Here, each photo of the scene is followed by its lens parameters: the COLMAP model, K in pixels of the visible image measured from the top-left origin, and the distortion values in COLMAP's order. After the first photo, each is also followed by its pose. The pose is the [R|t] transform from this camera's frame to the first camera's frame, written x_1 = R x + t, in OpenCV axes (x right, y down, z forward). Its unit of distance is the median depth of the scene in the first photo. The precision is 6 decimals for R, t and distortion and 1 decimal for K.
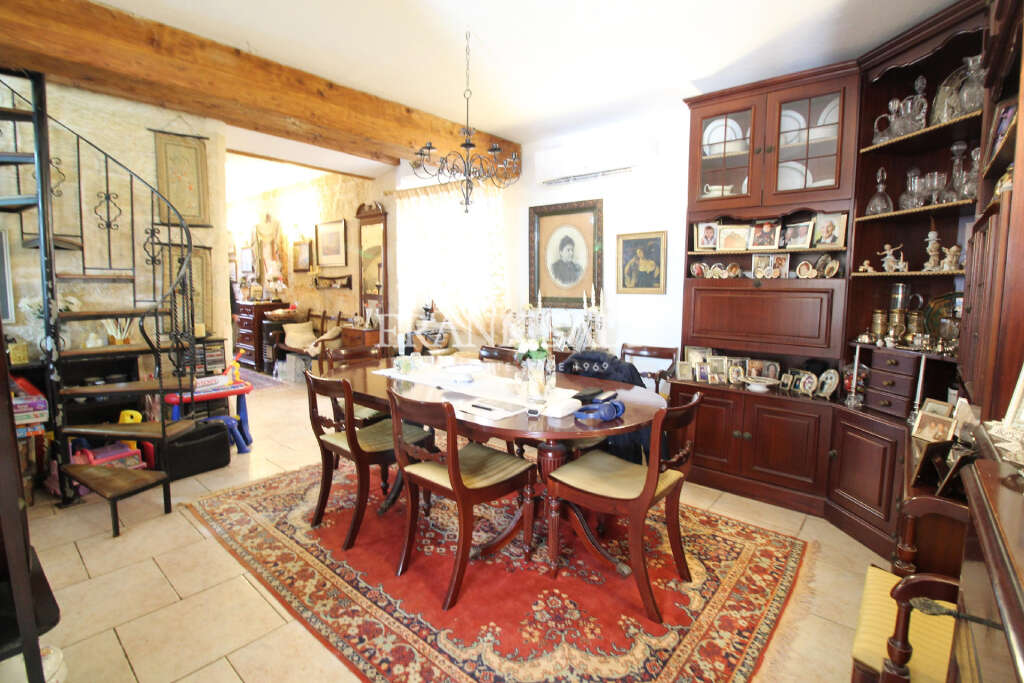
lens RADIAL K [[471.2, 0, 519.8], [0, 471.2, 325.5], [0, 0, 1]] dist [0.001617, -0.000057]
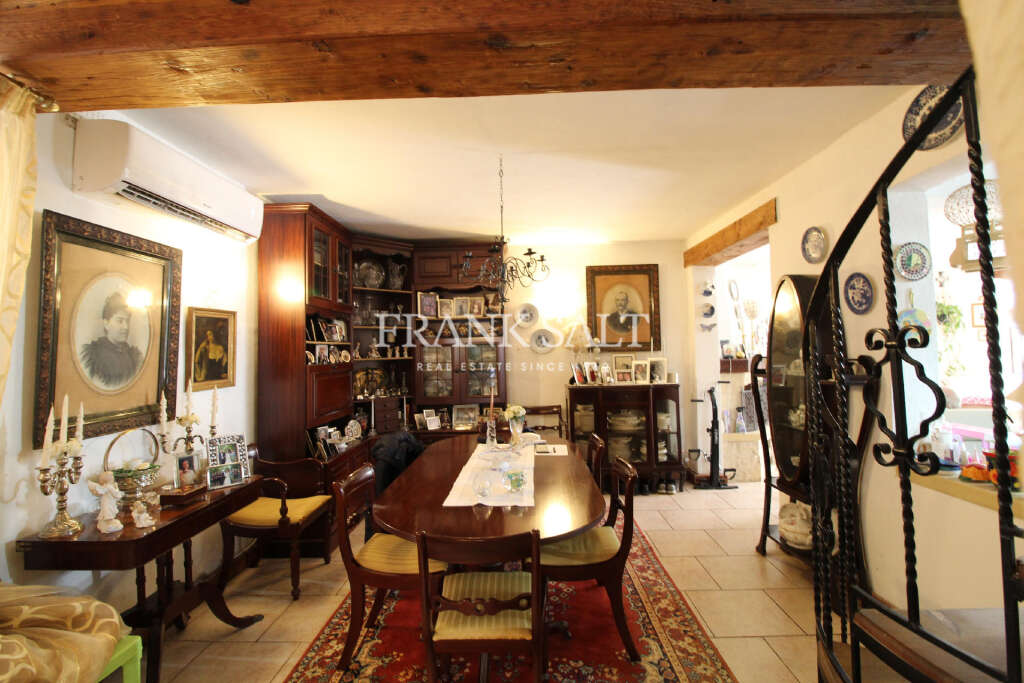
lens RADIAL K [[471.2, 0, 513.8], [0, 471.2, 338.6], [0, 0, 1]] dist [0.001617, -0.000057]
pose [[-0.618689, 0.024313, 0.785260, -0.668990], [0.085517, 0.995666, 0.036550, -0.138957], [-0.780968, 0.089767, -0.618086, 1.124668]]
